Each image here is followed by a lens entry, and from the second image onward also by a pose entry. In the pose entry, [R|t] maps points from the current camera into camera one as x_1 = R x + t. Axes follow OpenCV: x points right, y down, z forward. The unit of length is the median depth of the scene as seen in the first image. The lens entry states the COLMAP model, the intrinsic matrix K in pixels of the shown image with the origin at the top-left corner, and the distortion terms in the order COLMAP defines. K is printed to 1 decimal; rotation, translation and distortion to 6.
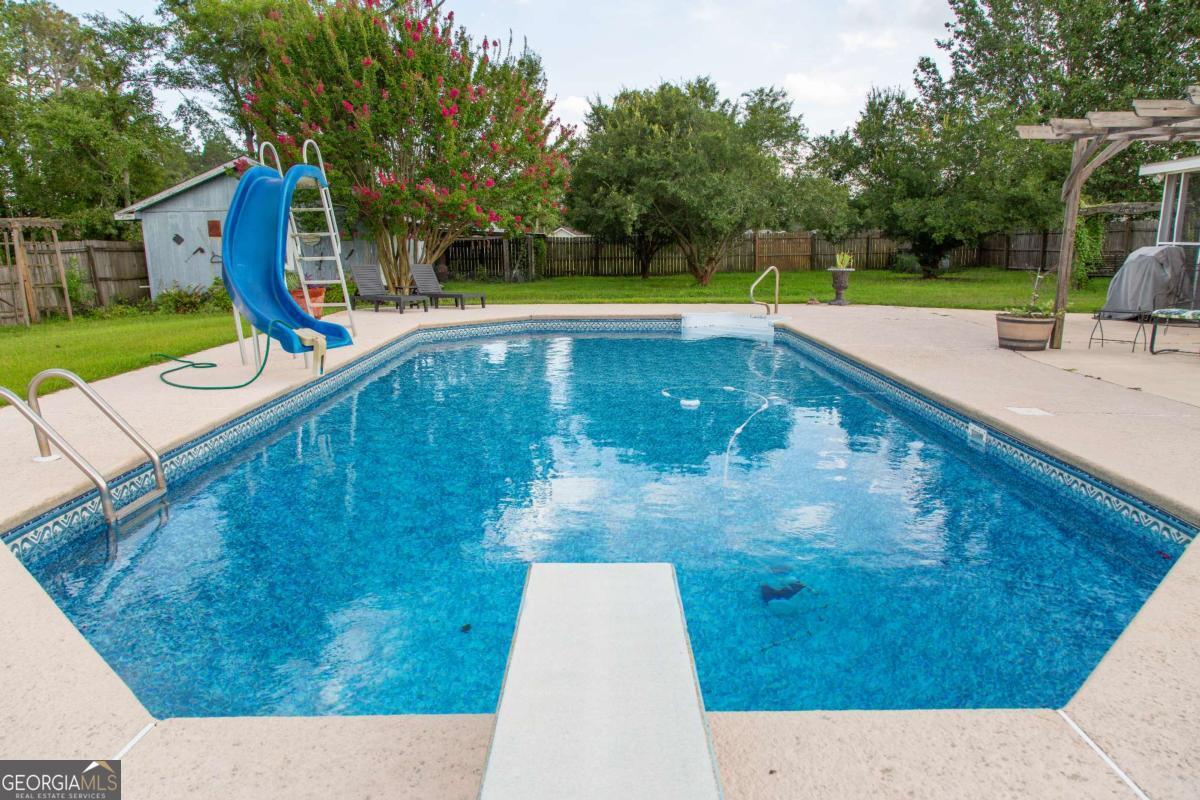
lens RADIAL K [[794.8, 0, 600.0], [0, 794.8, 400.0], [0, 0, 1]] dist [0.007401, 0.003090]
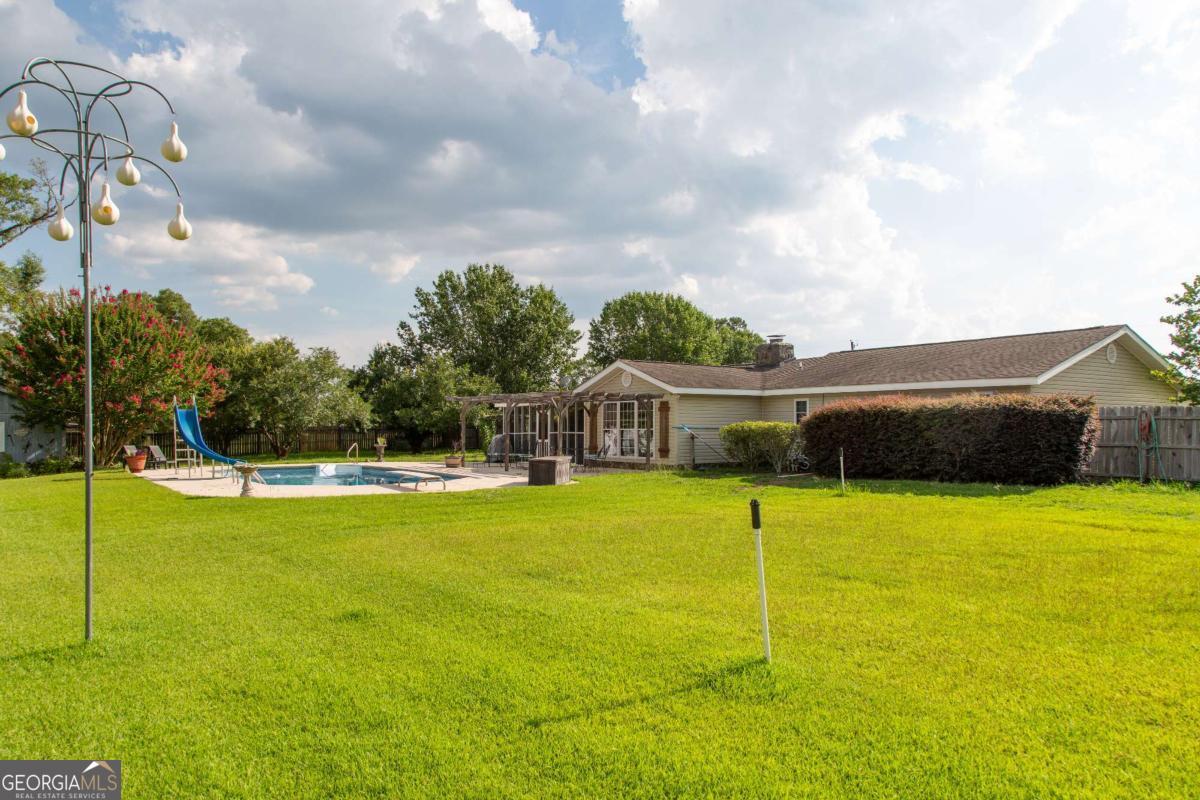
lens RADIAL K [[815.0, 0, 600.0], [0, 815.0, 400.0], [0, 0, 1]] dist [0.001549, 0.035004]
pose [[0.813778, 0.020000, 0.580832, -0.261681], [0.116001, 0.973708, -0.196051, 0.114369], [-0.569482, 0.226919, 0.790062, -0.581032]]
